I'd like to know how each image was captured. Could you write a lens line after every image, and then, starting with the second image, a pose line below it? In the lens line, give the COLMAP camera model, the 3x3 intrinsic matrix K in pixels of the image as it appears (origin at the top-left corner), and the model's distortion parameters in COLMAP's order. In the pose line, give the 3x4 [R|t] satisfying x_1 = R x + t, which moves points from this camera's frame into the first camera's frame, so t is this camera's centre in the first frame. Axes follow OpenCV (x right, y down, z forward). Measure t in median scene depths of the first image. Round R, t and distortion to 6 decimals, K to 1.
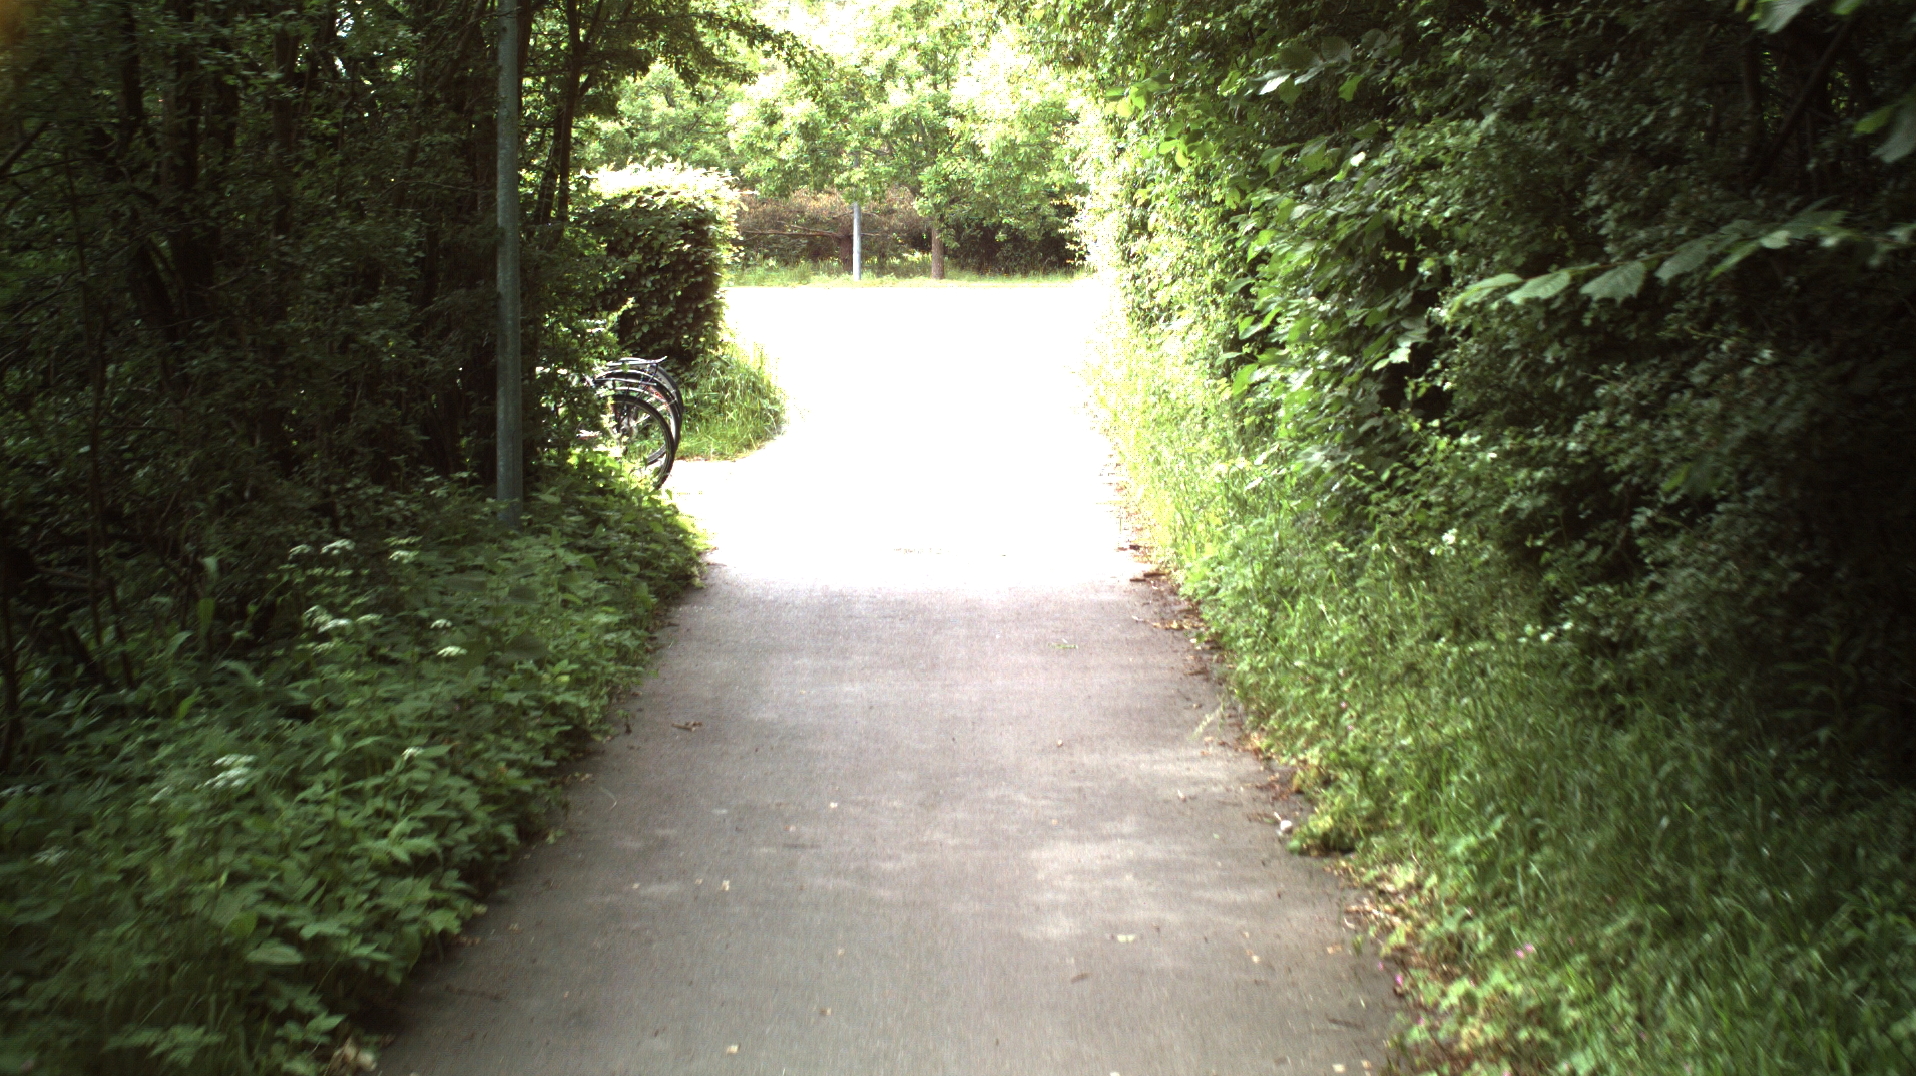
lens RADIAL K [[3132.2, 0, 957.0], [0, 3132.2, 541.7], [0, 0, 1]] dist [-0.254063, 0.000000]
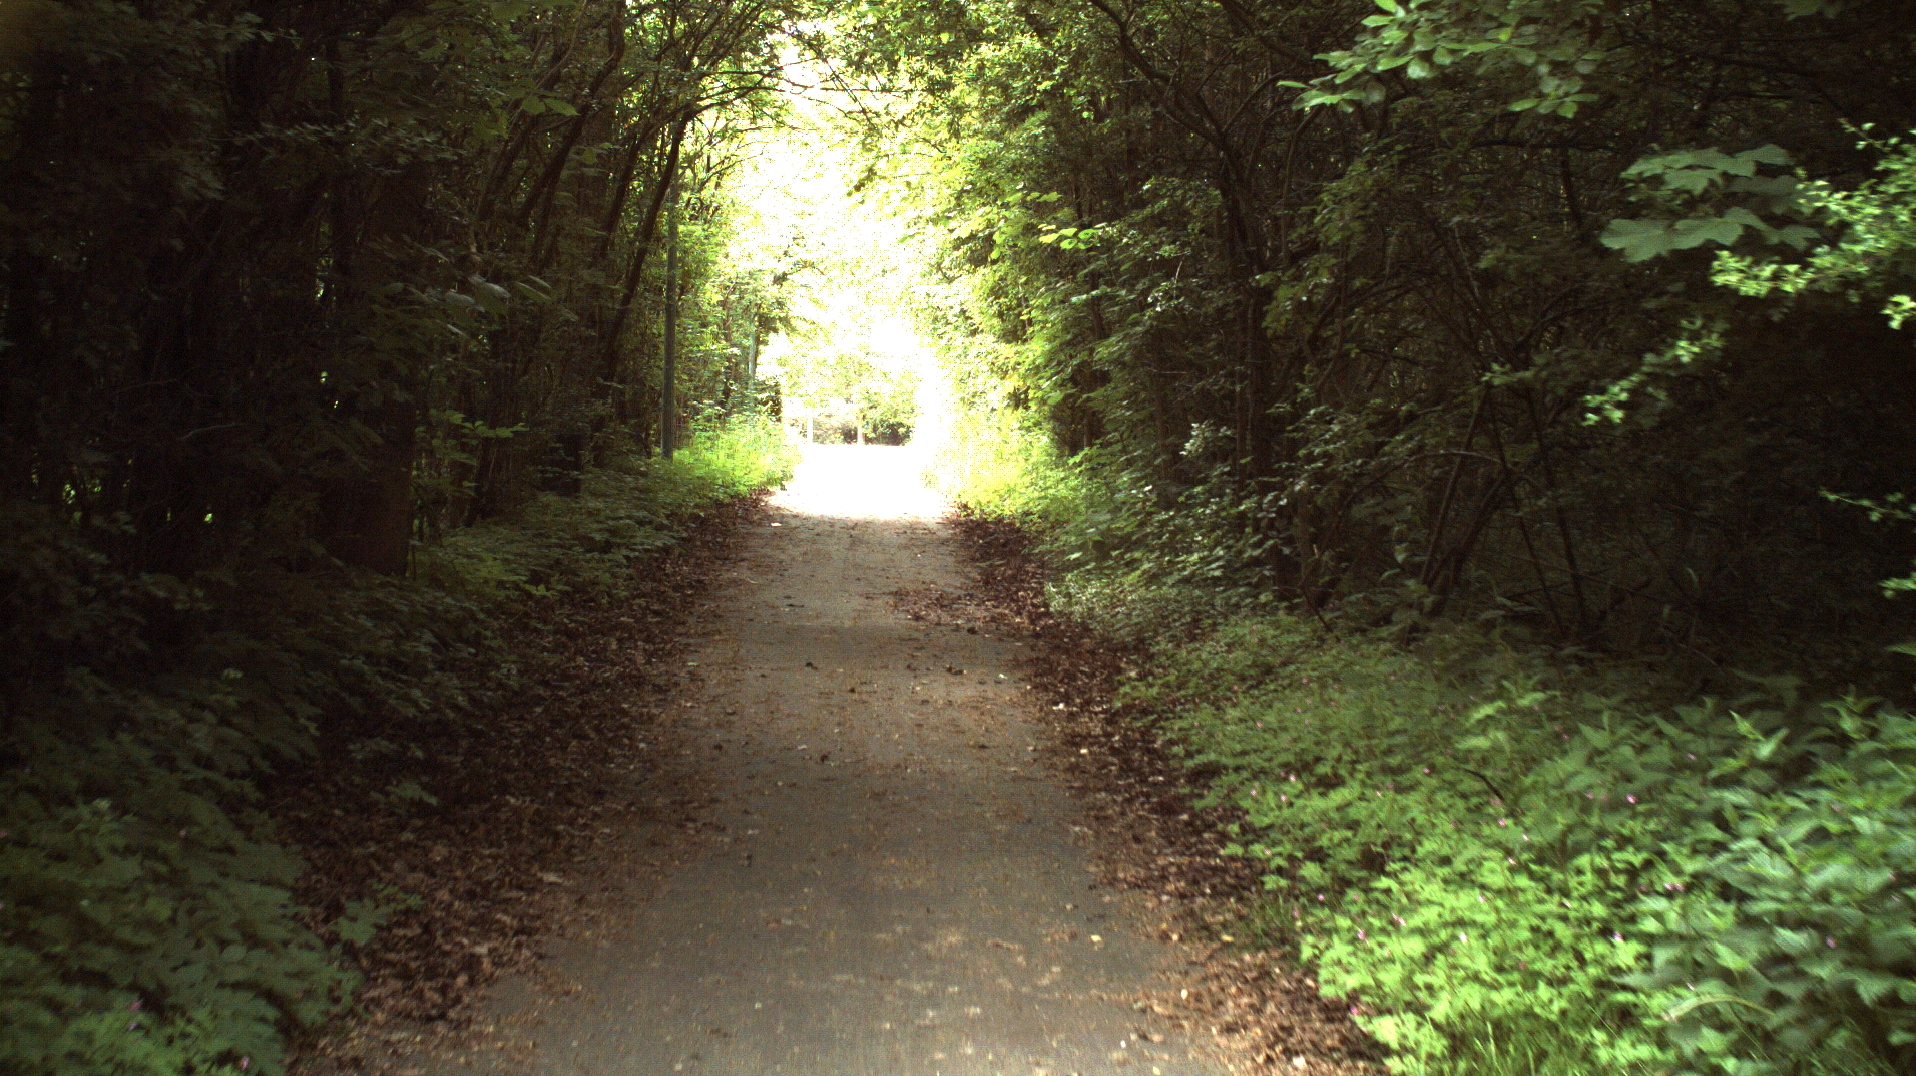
lens RADIAL K [[3132.2, 0, 949.4], [0, 3132.2, 467.2], [0, 0, 1]] dist [-0.254063, 0.000000]
pose [[0.999541, 0.020242, 0.022536, 0.003053], [-0.017863, 0.994708, -0.101174, 0.088409], [-0.024465, 0.100725, 0.994613, -0.626981]]
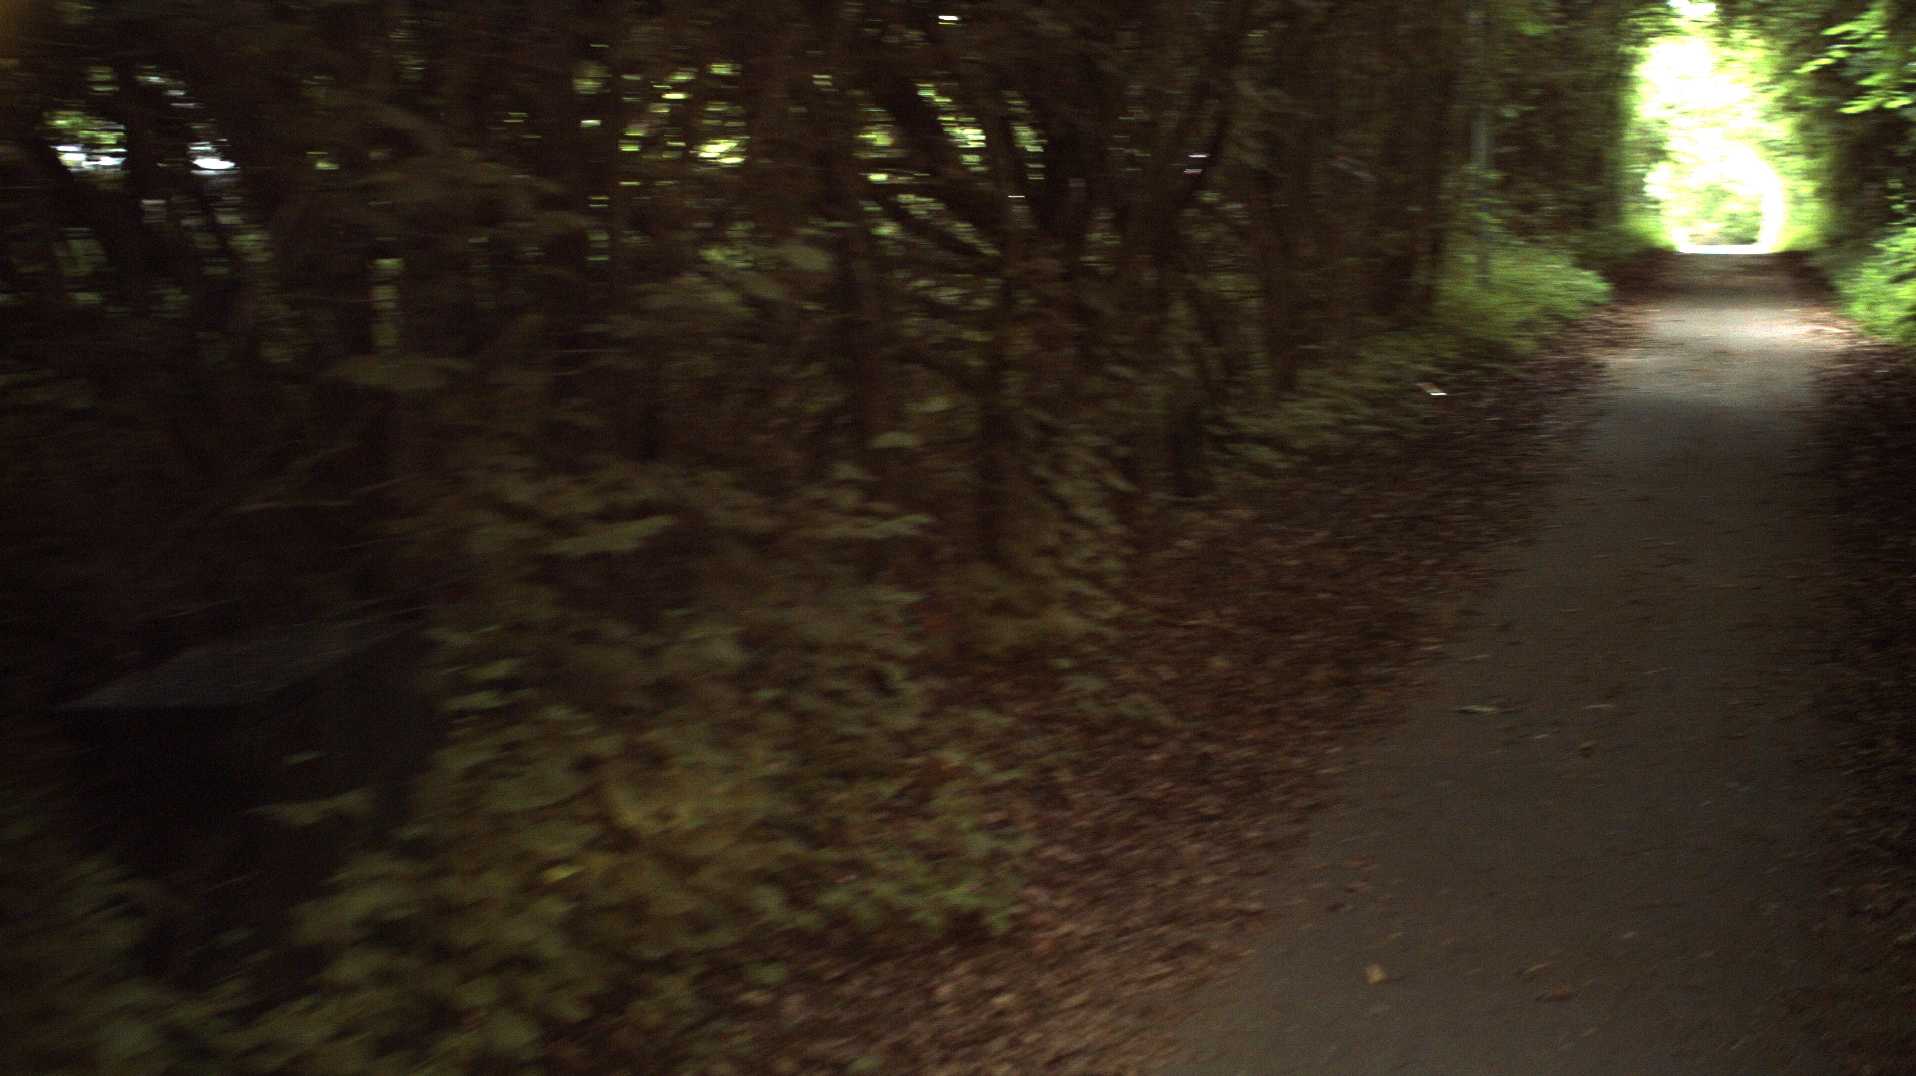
lens RADIAL K [[3132.2, 0, 961.6], [0, 3132.2, 534.5], [0, 0, 1]] dist [-0.254063, 0.000000]
pose [[0.969532, 0.006492, -0.244878, 0.004363], [-0.013541, 0.999541, -0.027115, 0.149670], [0.244589, 0.029605, 0.969175, -1.014673]]
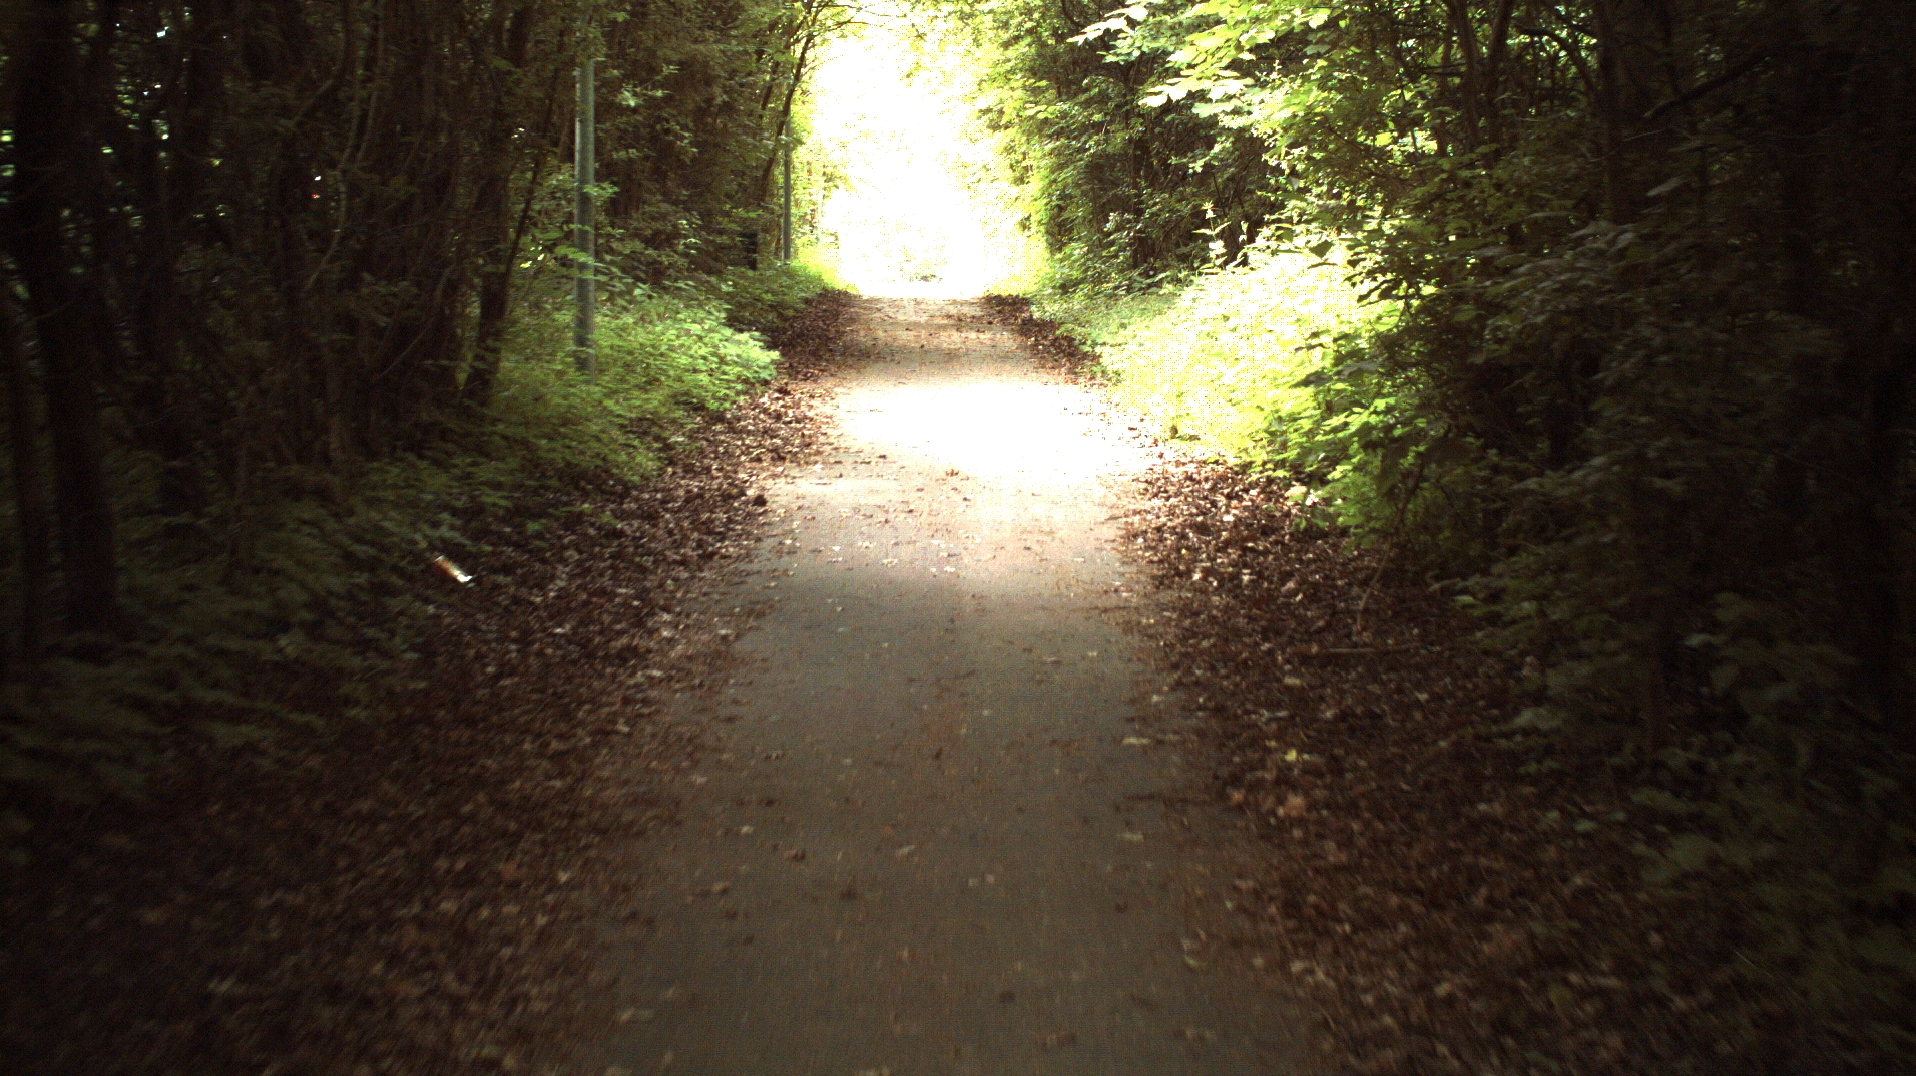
lens RADIAL K [[3132.2, 0, 969.5], [0, 3132.2, 545.1], [0, 0, 1]] dist [-0.254063, 0.000000]
pose [[0.999786, 0.003690, 0.020376, -0.002000], [-0.002966, 0.999367, -0.035451, 0.128782], [-0.020494, 0.035383, 0.999164, -0.859255]]
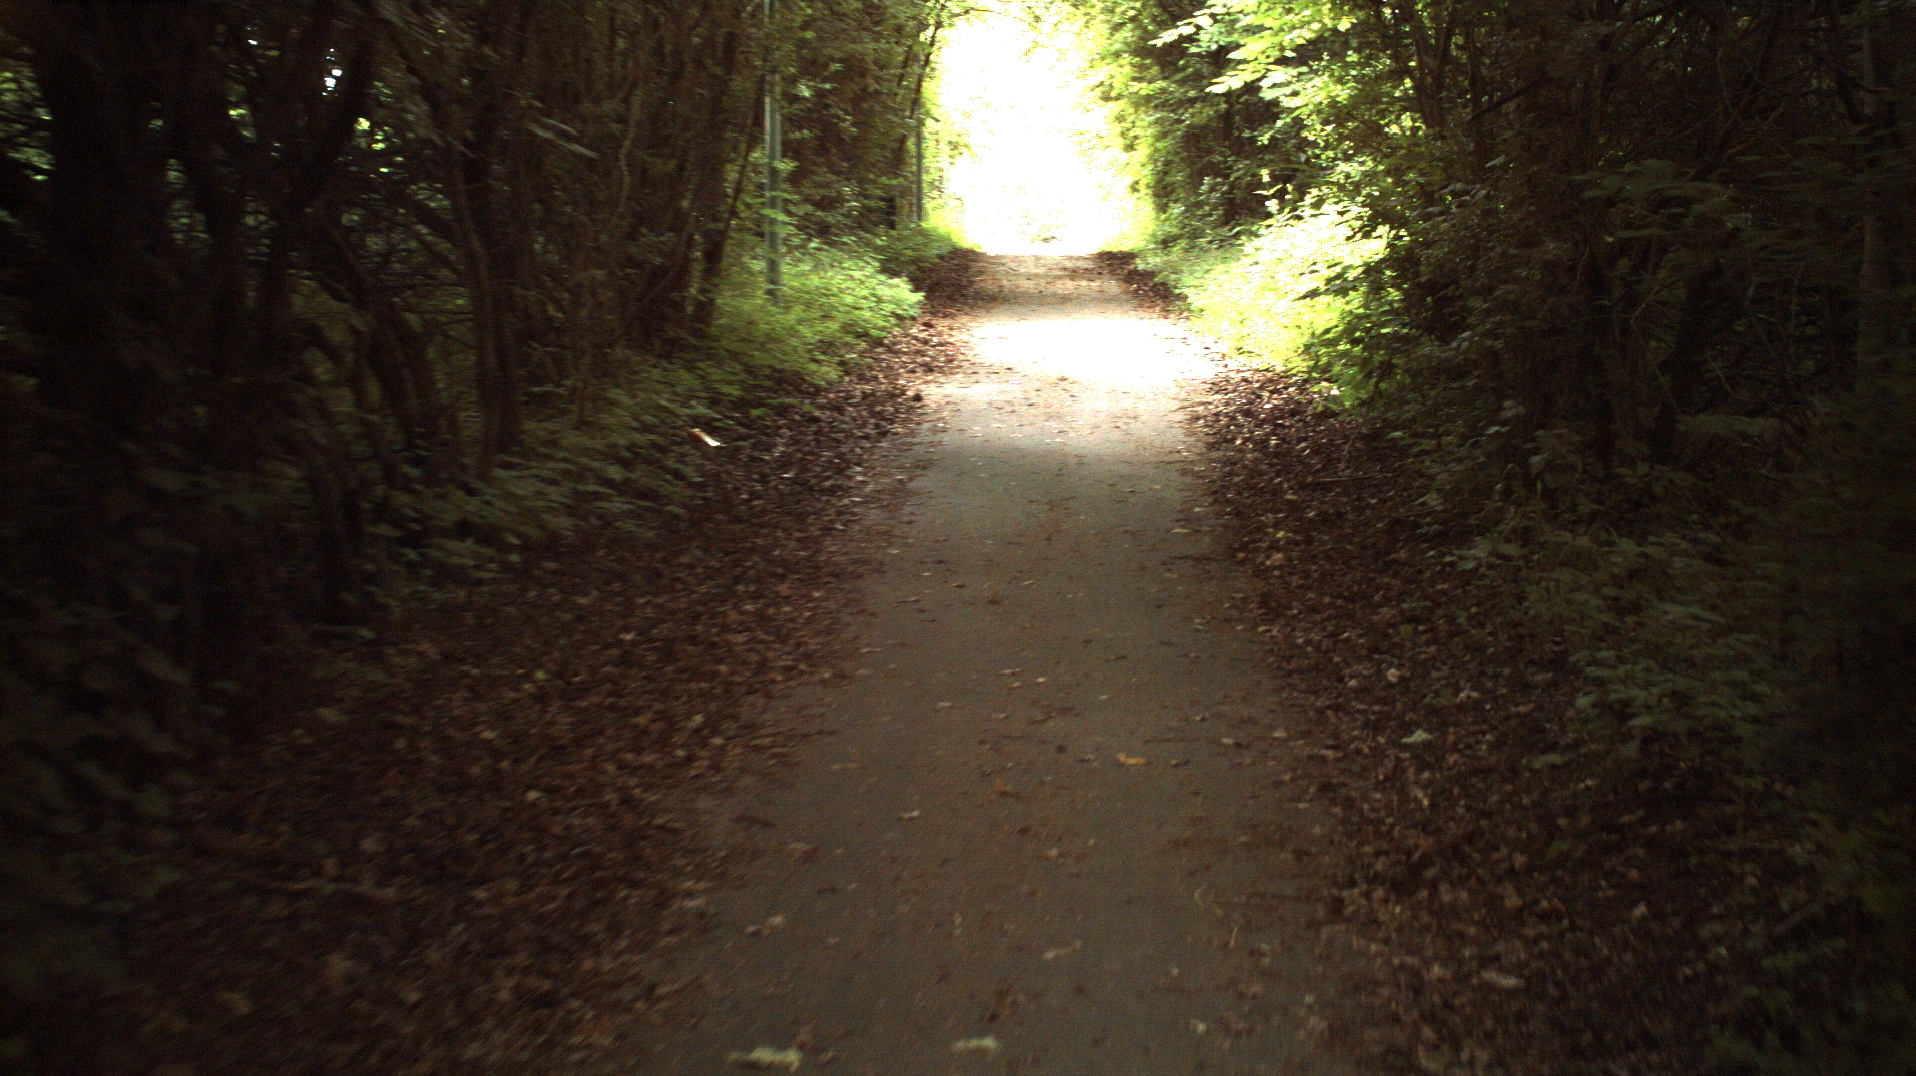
lens RADIAL K [[3132.2, 0, 948.7], [0, 3132.2, 537.8], [0, 0, 1]] dist [-0.254063, 0.000000]
pose [[0.999658, -0.004232, -0.025807, -0.001857], [0.003551, 0.999646, -0.026381, 0.139487], [0.025910, 0.026280, 0.999319, -0.937127]]
